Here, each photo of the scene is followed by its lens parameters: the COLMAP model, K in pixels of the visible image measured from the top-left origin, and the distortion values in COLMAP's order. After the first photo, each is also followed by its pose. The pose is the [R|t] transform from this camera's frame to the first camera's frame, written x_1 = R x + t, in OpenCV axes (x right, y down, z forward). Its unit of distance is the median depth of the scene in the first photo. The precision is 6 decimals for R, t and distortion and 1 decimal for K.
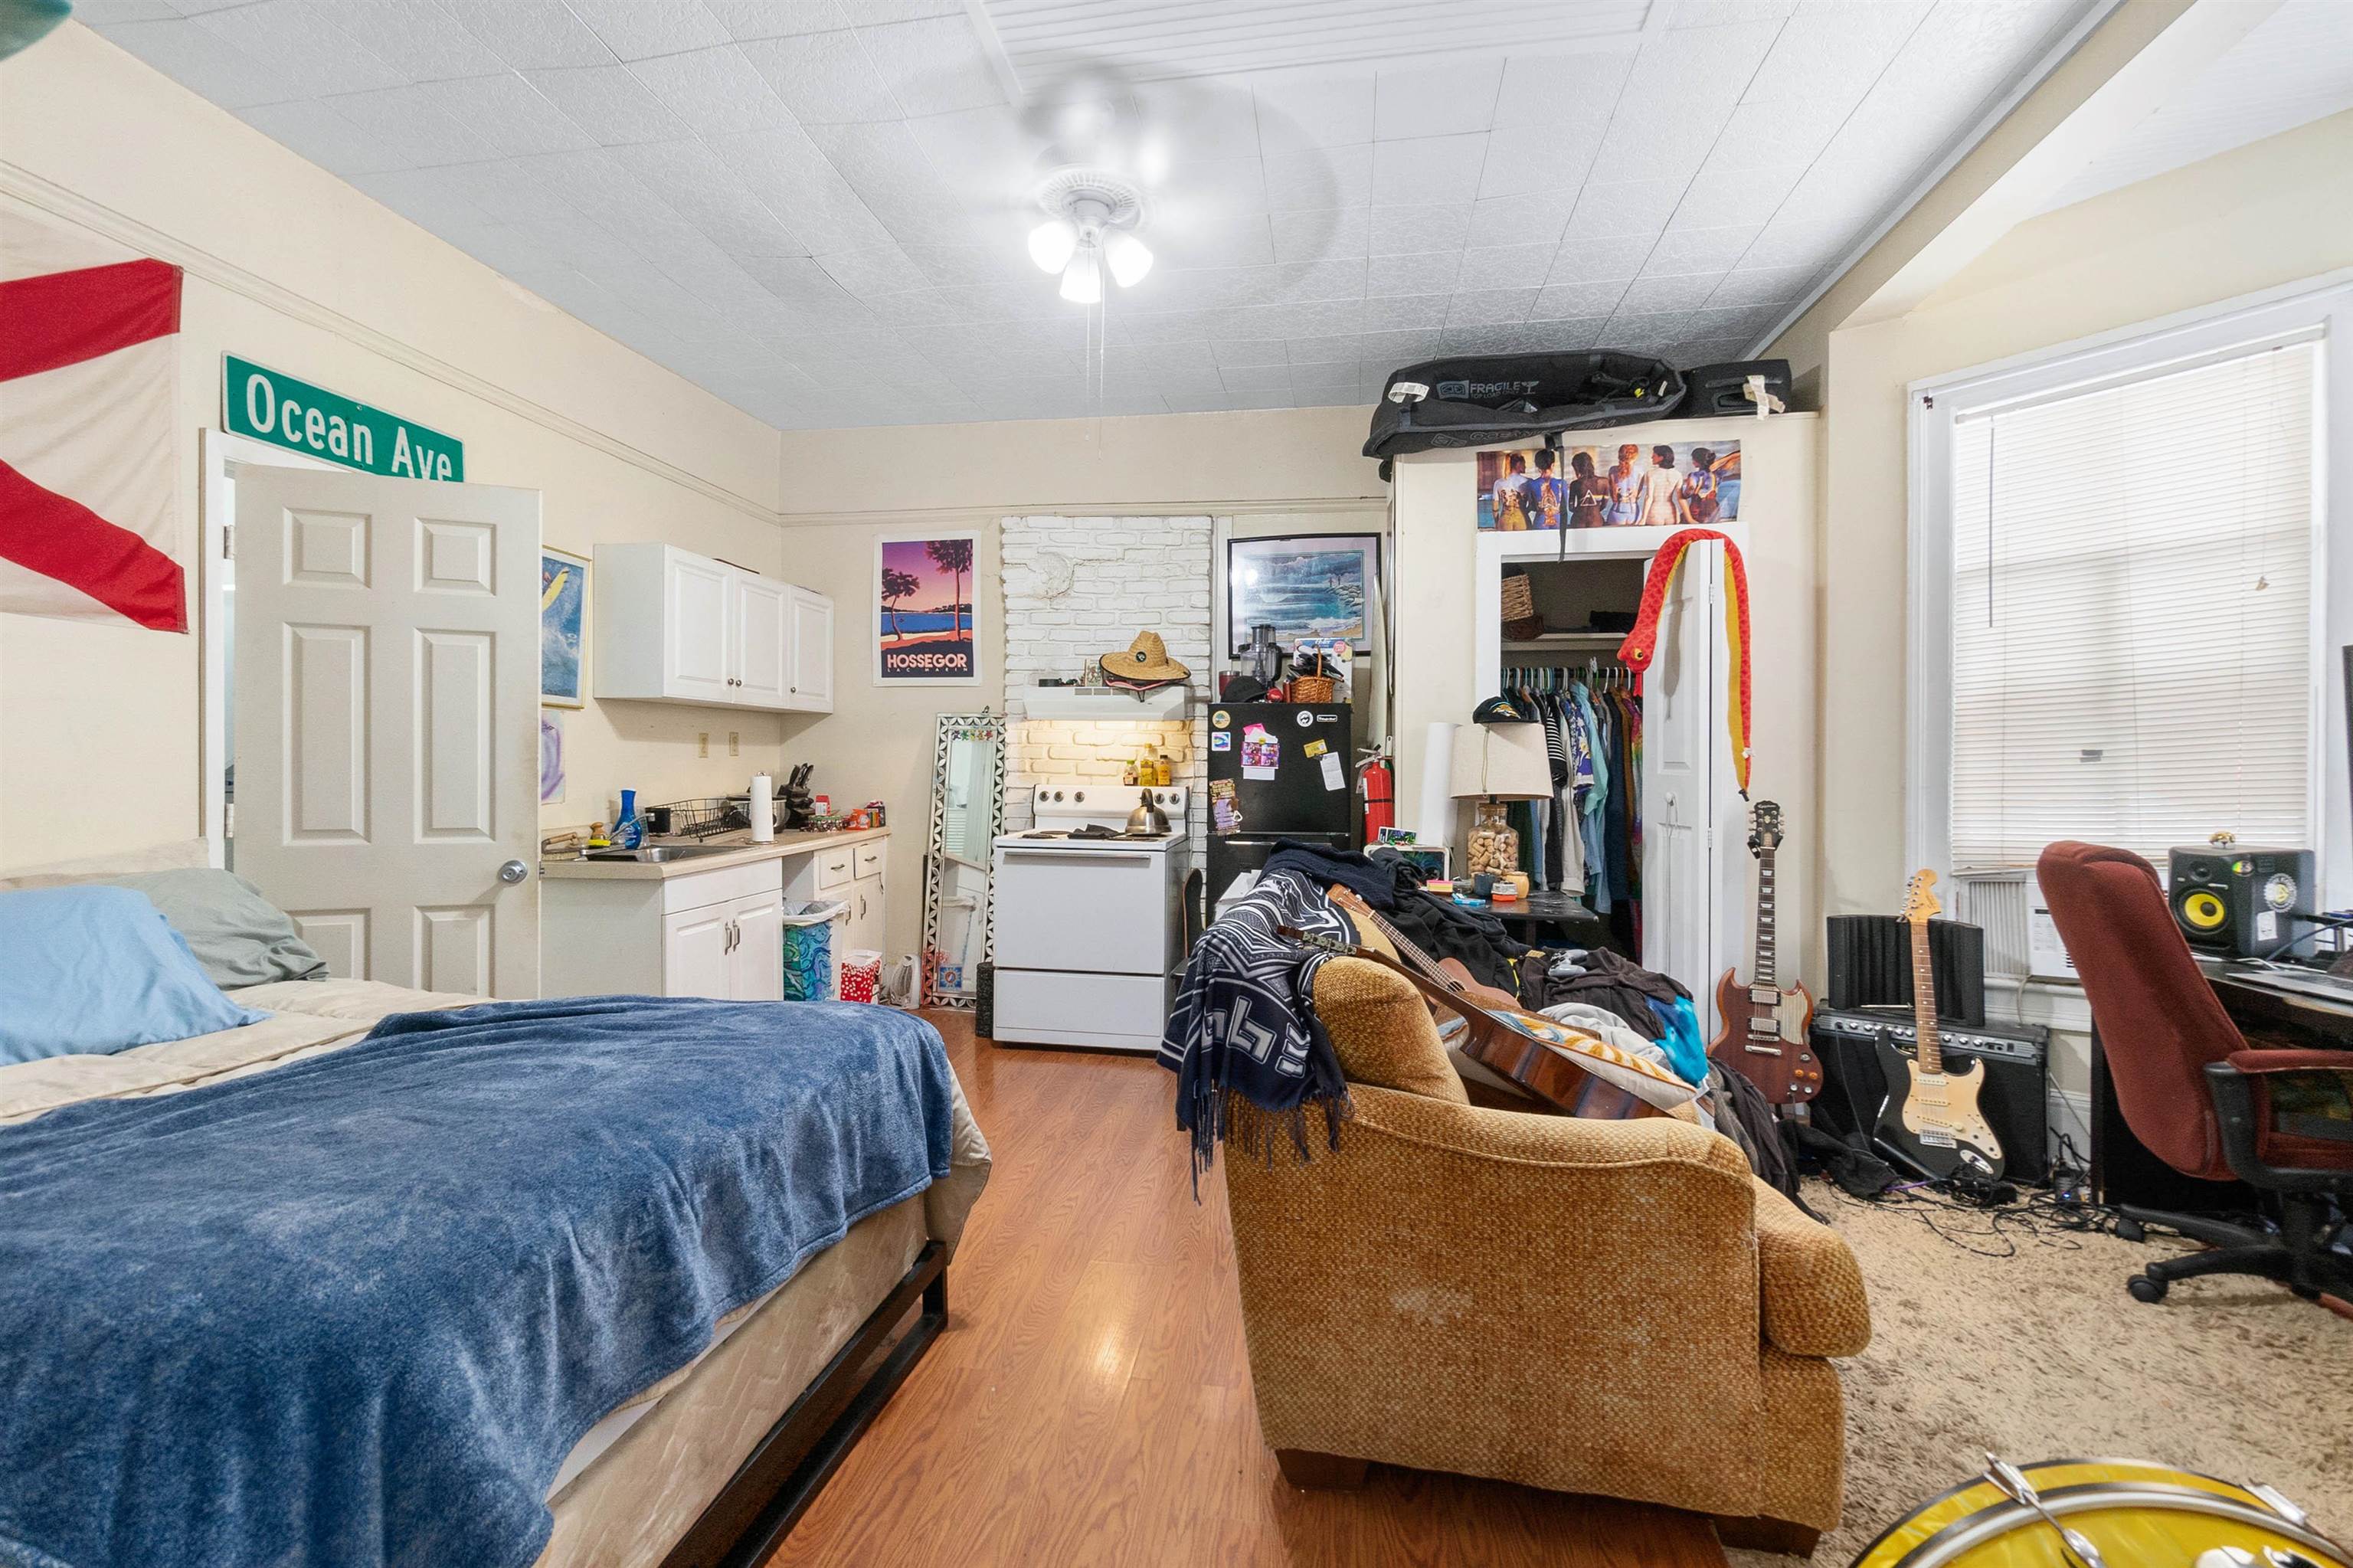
lens RADIAL K [[1016.8, 0, 1176.7], [0, 1016.8, 773.6], [0, 0, 1]] dist [0.000628, 0.000079]
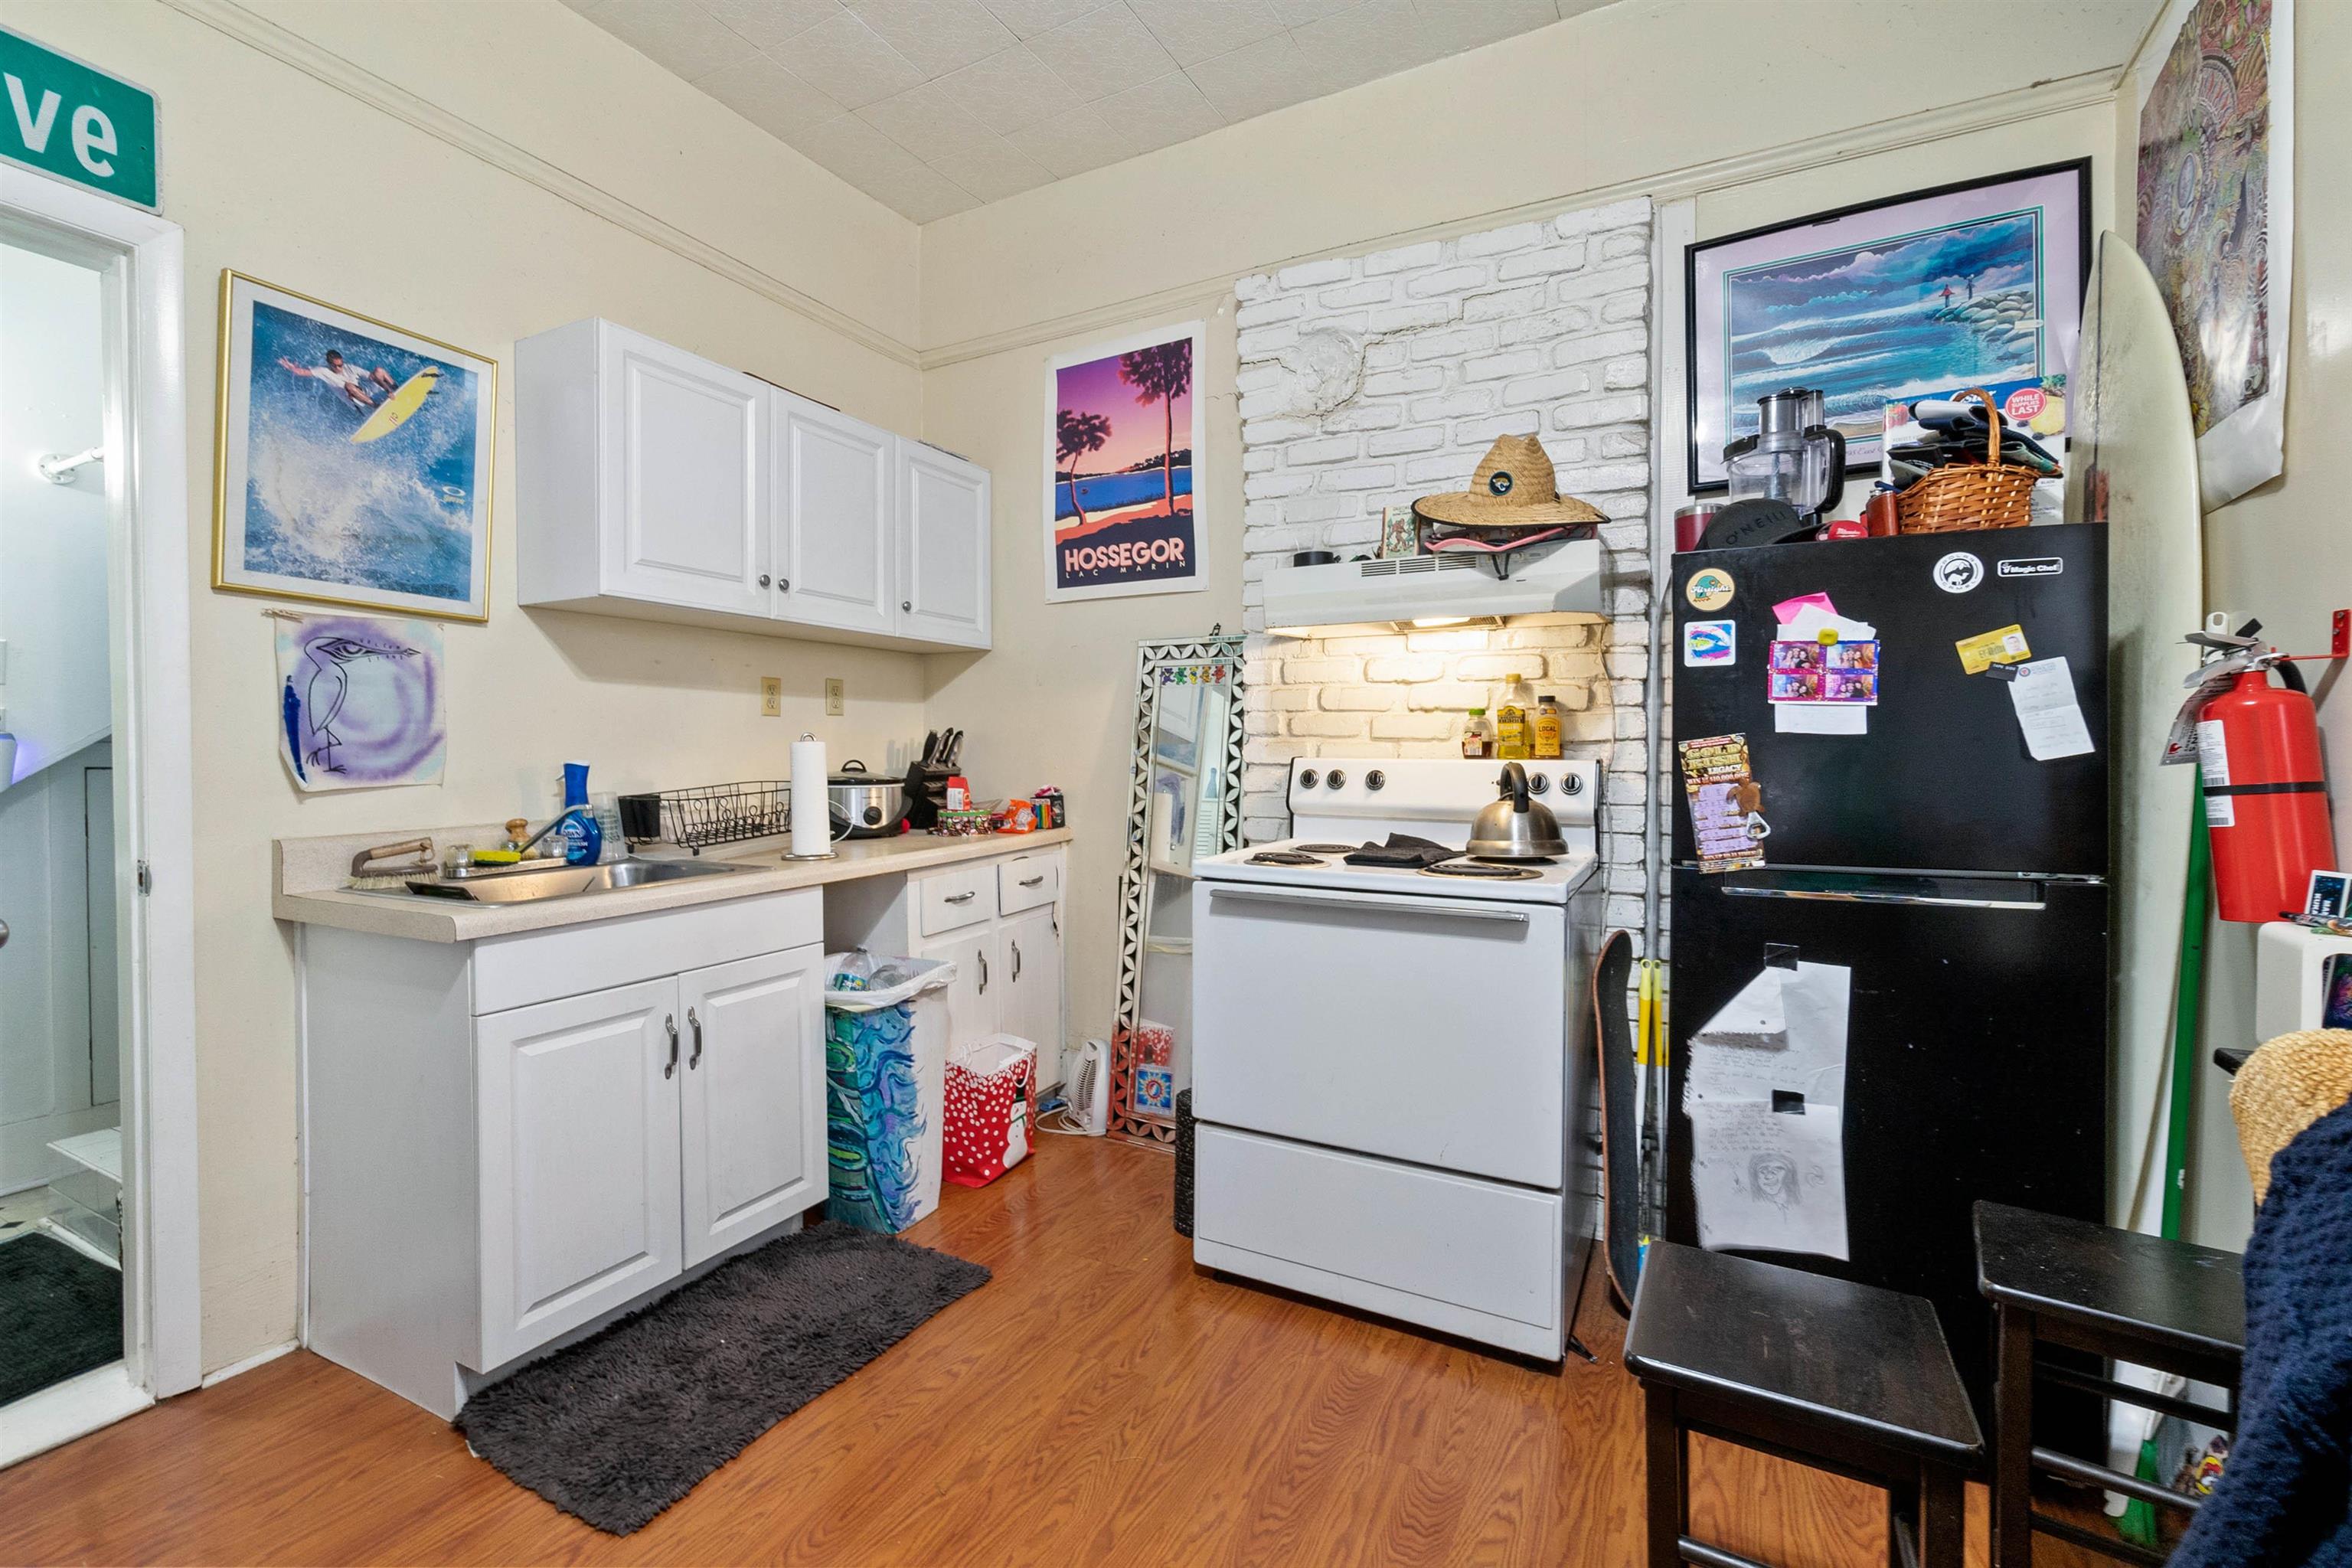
lens RADIAL K [[1016.3, 0, 1170.8], [0, 1016.3, 767.6], [0, 0, 1]] dist [0.000628, 0.000079]
pose [[0.945482, -0.001766, -0.325670, -0.025202], [0.002889, 0.999991, 0.002966, 0.014863], [0.325662, -0.003745, 0.945479, 0.481243]]
